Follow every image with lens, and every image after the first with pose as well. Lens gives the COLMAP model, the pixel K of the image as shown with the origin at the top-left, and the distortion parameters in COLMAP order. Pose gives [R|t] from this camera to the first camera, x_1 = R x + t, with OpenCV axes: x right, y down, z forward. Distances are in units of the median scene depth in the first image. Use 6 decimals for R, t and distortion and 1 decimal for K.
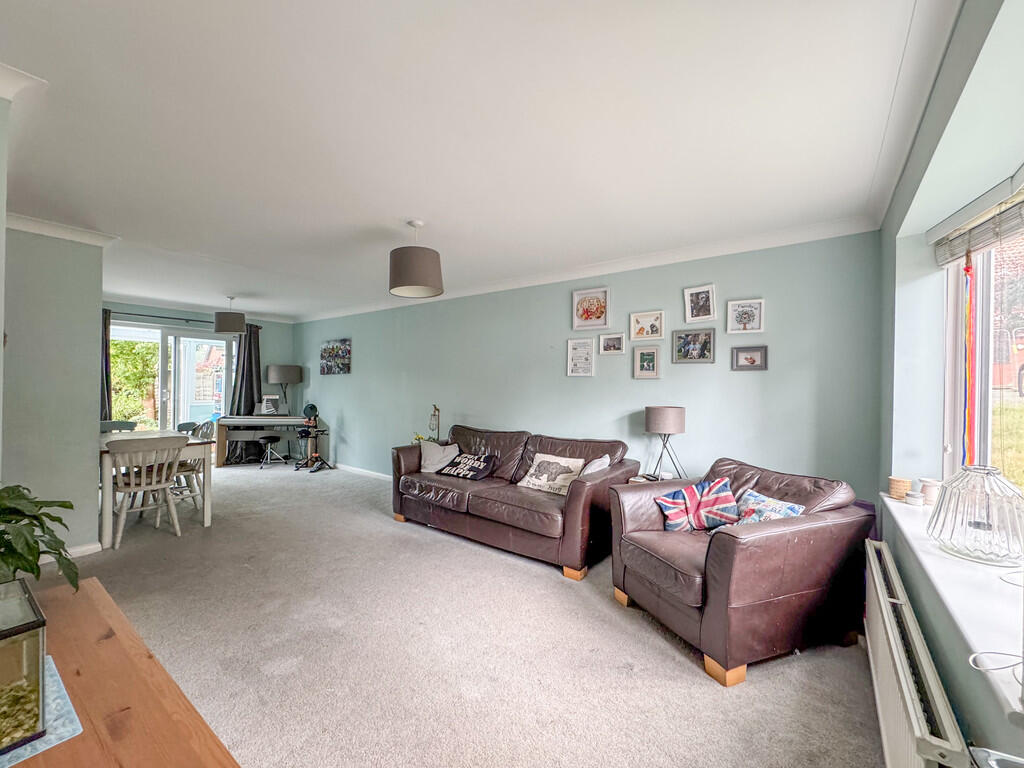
lens RADIAL K [[410.2, 0, 512.7], [0, 410.2, 383.0], [0, 0, 1]] dist [-0.002079, 0.000280]
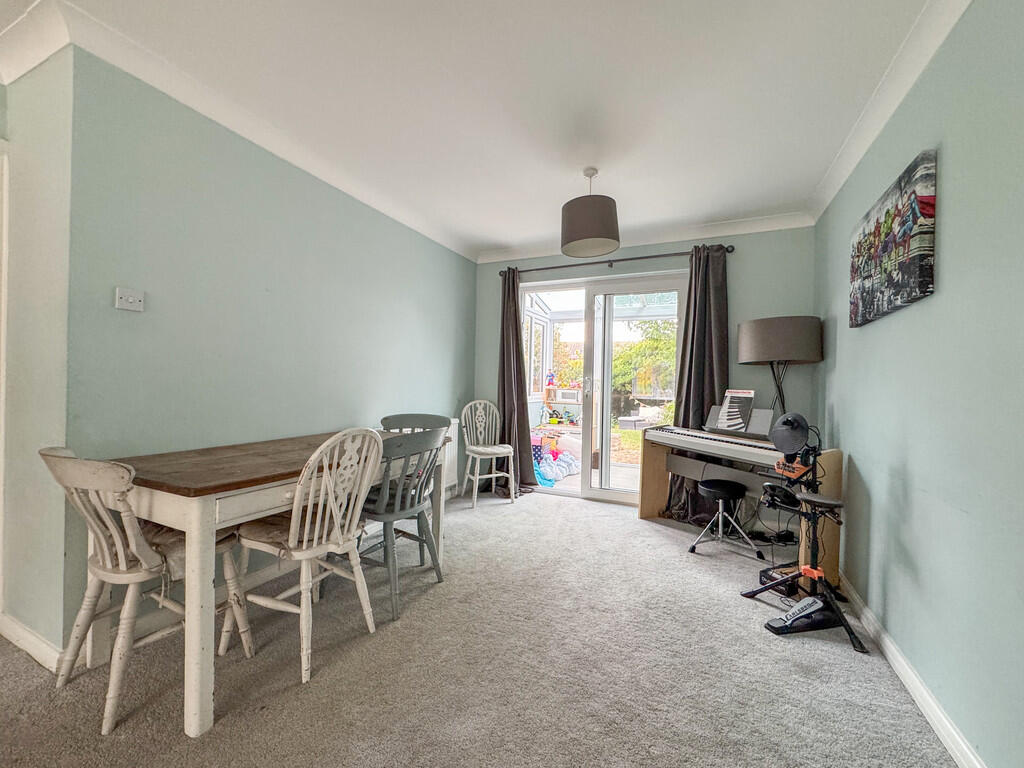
lens RADIAL K [[410.2, 0, 512.7], [0, 410.2, 383.0], [0, 0, 1]] dist [-0.002079, 0.000280]
pose [[0.193295, -0.007169, -0.981114, -0.203697], [-0.014901, 0.999837, -0.010242, 0.032082], [0.981028, 0.016599, 0.193157, 0.687955]]
